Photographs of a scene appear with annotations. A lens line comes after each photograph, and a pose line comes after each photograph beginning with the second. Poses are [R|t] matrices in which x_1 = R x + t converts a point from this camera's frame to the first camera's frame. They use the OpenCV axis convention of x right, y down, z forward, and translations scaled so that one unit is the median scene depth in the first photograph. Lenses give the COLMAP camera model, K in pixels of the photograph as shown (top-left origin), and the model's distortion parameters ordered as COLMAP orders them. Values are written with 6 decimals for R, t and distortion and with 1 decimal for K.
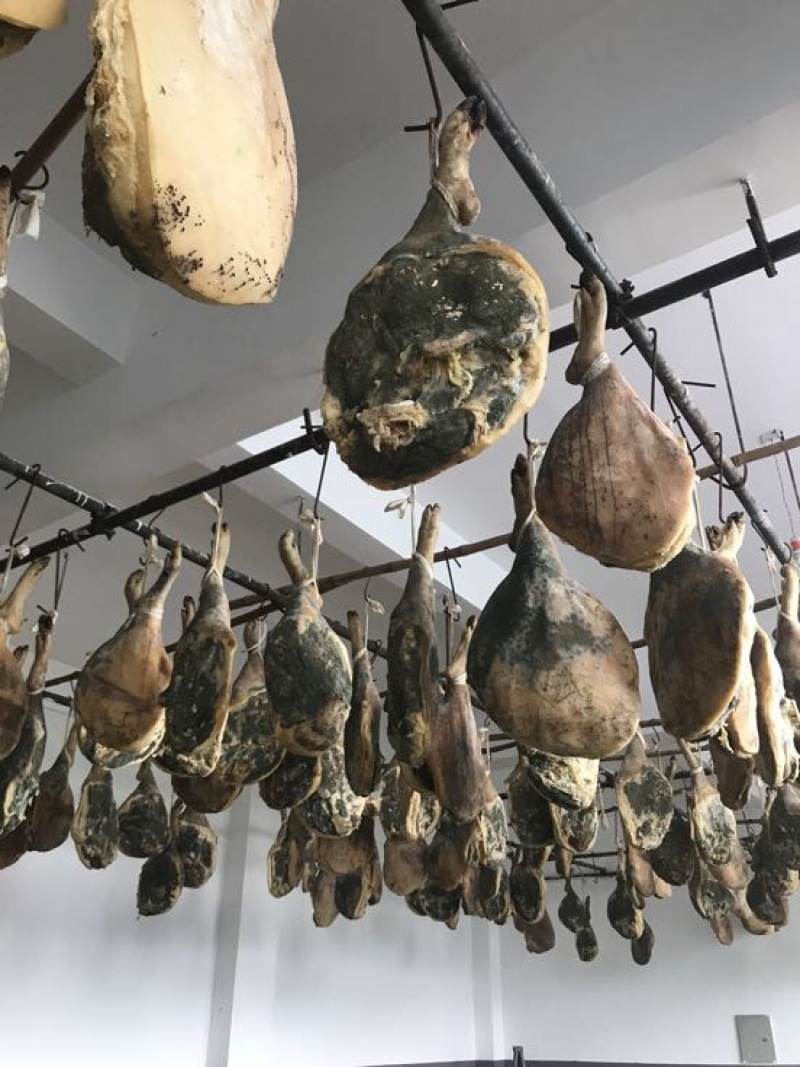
lens RADIAL K [[874.9, 0, 400.2], [0, 874.9, 533.5], [0, 0, 1]] dist [0.024225, -0.035160]
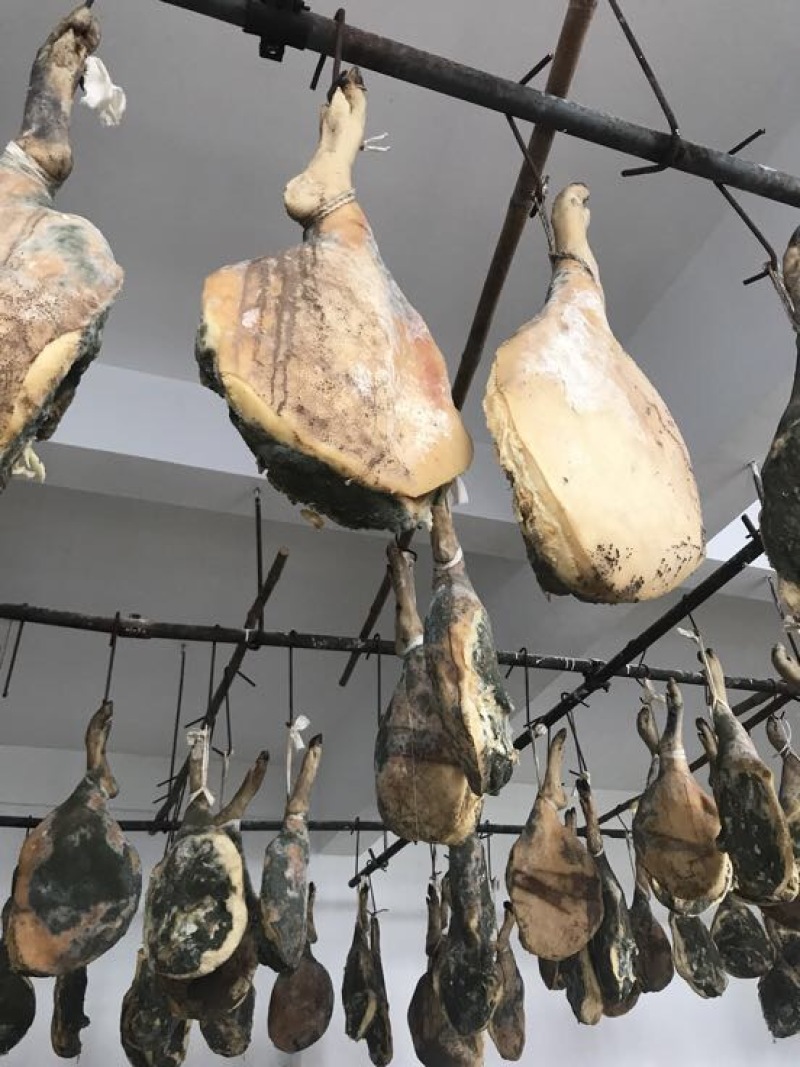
lens RADIAL K [[874.9, 0, 401.2], [0, 874.9, 524.6], [0, 0, 1]] dist [0.024225, -0.035160]
pose [[0.810566, -0.377768, -0.447521, 0.025904], [0.331094, 0.925900, -0.181897, -0.115900], [0.483074, -0.000732, 0.875579, -0.070135]]
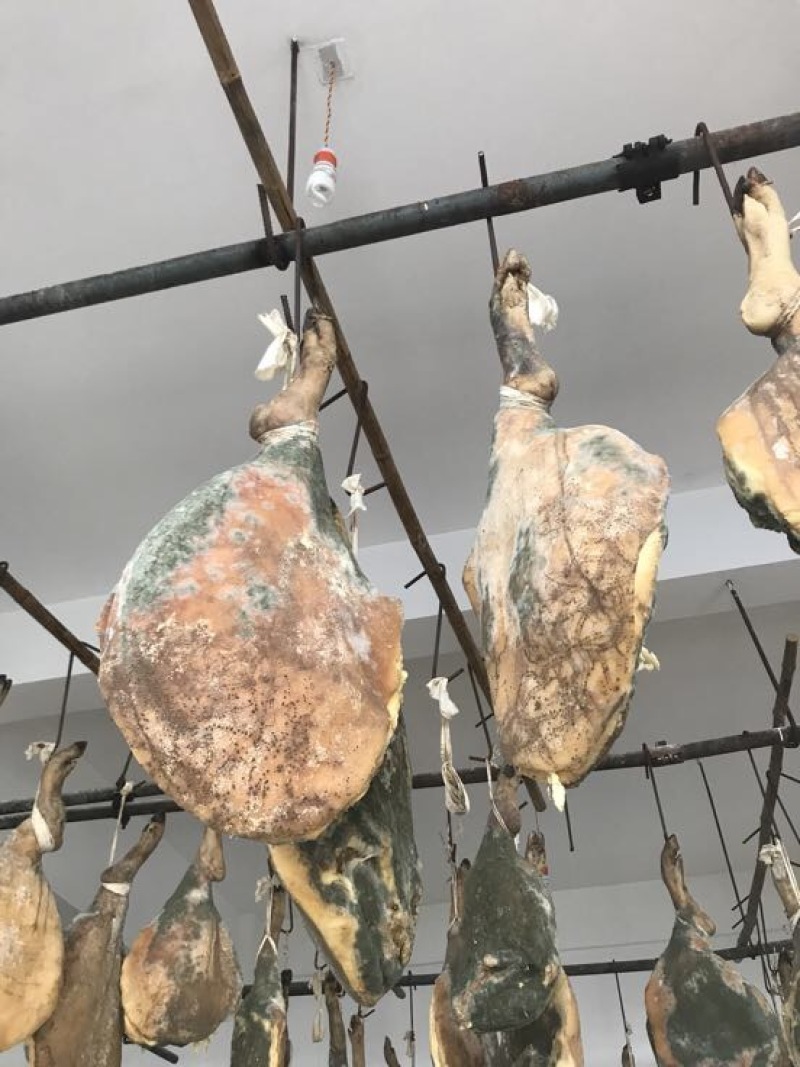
lens RADIAL K [[874.9, 0, 405.8], [0, 874.9, 529.2], [0, 0, 1]] dist [0.024225, -0.035160]
pose [[0.363560, -0.647993, -0.669275, 0.006018], [0.470513, 0.747793, -0.468426, -0.171593], [0.804016, -0.144602, 0.576757, -0.135303]]
